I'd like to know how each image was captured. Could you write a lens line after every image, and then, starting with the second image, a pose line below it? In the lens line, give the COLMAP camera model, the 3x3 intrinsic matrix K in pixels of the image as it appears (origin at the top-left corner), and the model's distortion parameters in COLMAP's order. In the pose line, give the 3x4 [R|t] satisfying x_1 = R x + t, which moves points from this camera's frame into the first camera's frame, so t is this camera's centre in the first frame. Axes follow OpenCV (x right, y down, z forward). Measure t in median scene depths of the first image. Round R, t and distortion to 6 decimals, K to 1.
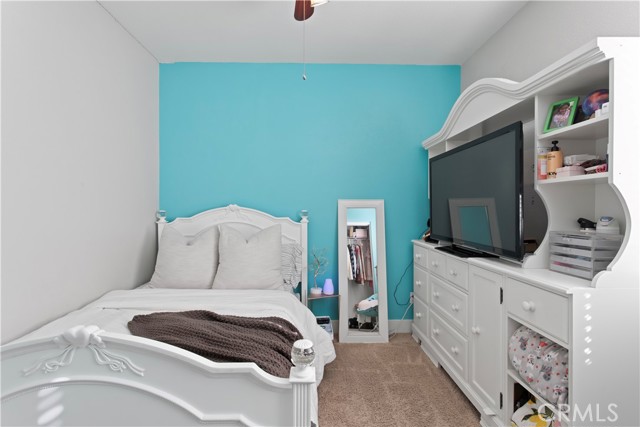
lens RADIAL K [[299.8, 0, 319.4], [0, 299.8, 212.8], [0, 0, 1]] dist [-0.003720, -0.002732]
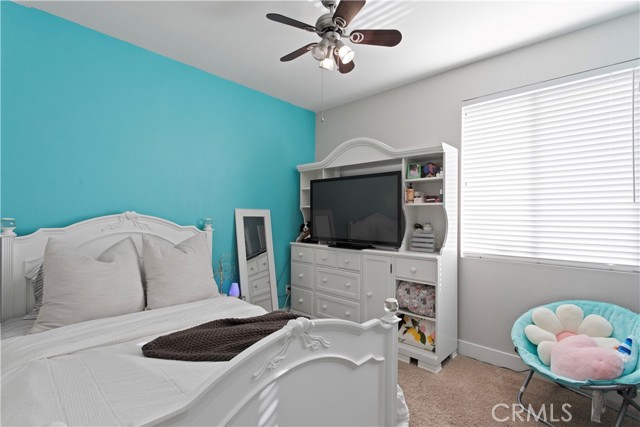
lens RADIAL K [[299.8, 0, 315.4], [0, 299.8, 214.9], [0, 0, 1]] dist [-0.003720, -0.002732]
pose [[0.706473, 0.012814, 0.707624, -0.974657], [0.000479, 0.999827, -0.018584, -0.003235], [-0.707740, 0.013468, 0.706345, 0.074434]]
